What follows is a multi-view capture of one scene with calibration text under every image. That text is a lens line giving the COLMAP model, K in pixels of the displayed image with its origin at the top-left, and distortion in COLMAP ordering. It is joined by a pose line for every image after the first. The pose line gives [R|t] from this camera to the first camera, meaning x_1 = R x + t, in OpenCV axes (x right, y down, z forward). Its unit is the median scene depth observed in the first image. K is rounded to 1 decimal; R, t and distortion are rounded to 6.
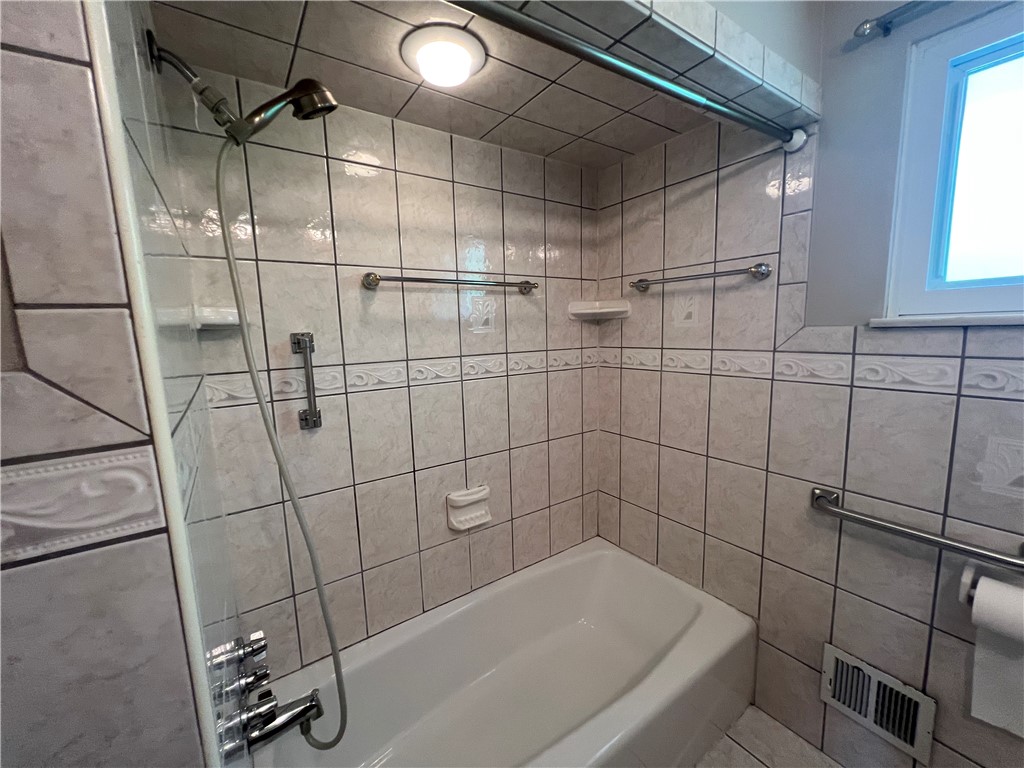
lens RADIAL K [[409.4, 0, 511.8], [0, 409.4, 384.7], [0, 0, 1]] dist [0.000518, 0.000329]
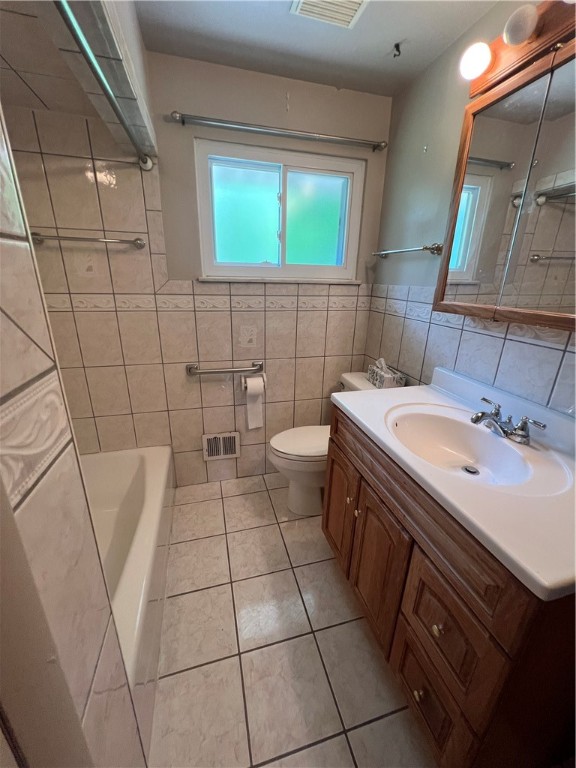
lens RADIAL K [[307.1, 0, 287.5], [0, 307.1, 381.1], [0, 0, 1]] dist [0.000518, 0.000329]
pose [[0.328722, -0.269067, 0.905287, -0.484484], [0.098924, 0.963094, 0.250328, 0.003271], [-0.939232, 0.007267, 0.343207, 0.034999]]
